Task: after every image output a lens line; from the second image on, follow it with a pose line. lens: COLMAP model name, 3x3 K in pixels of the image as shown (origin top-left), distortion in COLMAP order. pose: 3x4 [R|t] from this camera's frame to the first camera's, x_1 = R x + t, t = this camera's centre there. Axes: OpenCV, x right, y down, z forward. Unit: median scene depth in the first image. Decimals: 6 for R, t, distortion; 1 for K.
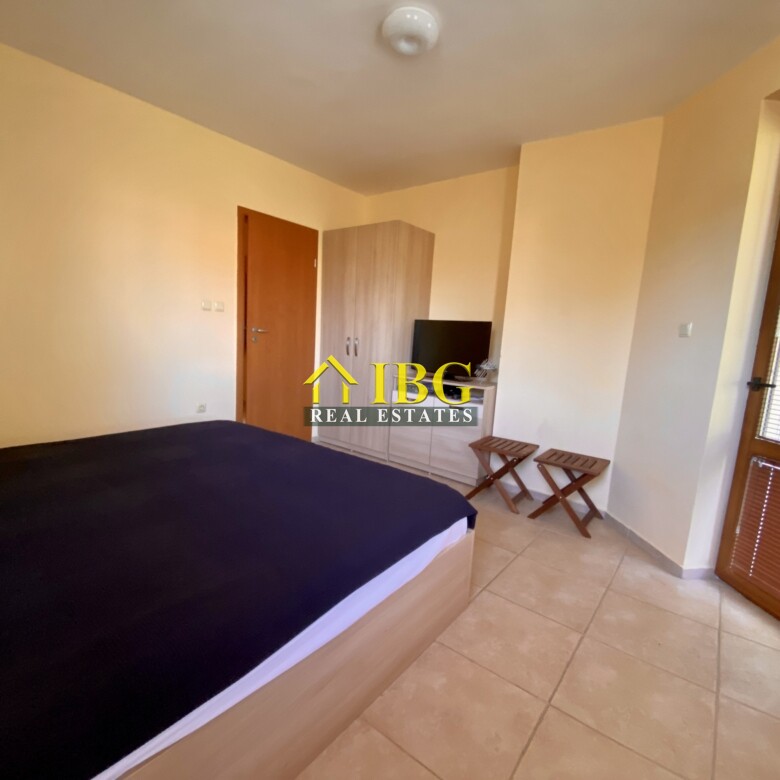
lens RADIAL K [[420.7, 0, 385.6], [0, 420.7, 396.5], [0, 0, 1]] dist [0.037065, -0.034717]
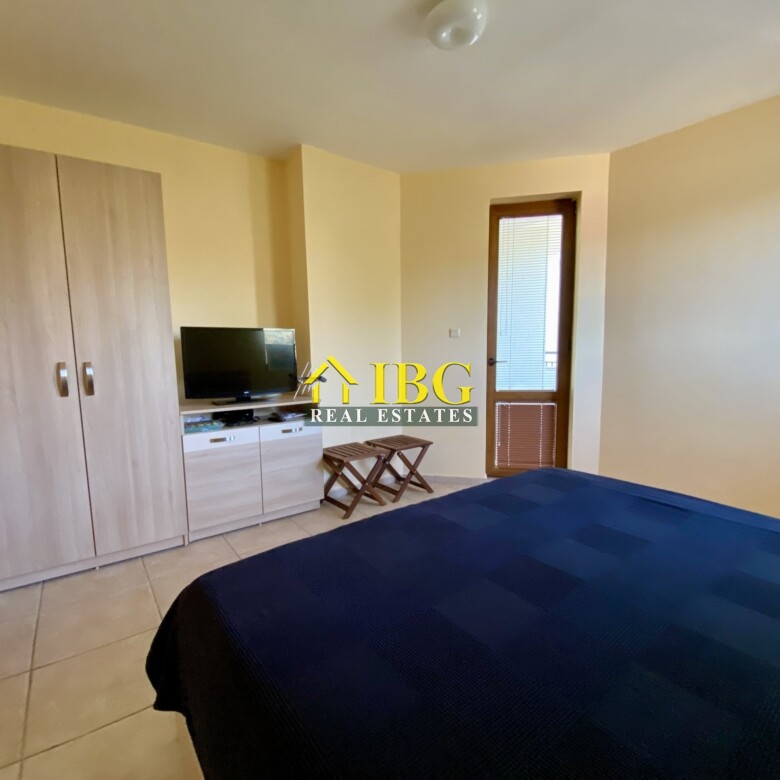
lens RADIAL K [[420.7, 0, 385.6], [0, 420.7, 396.5], [0, 0, 1]] dist [0.037065, -0.034717]
pose [[0.276865, -0.164820, 0.946668, -0.512283], [0.181672, 0.976390, 0.116863, -0.093965], [-0.943579, 0.139628, 0.300271, 0.500263]]
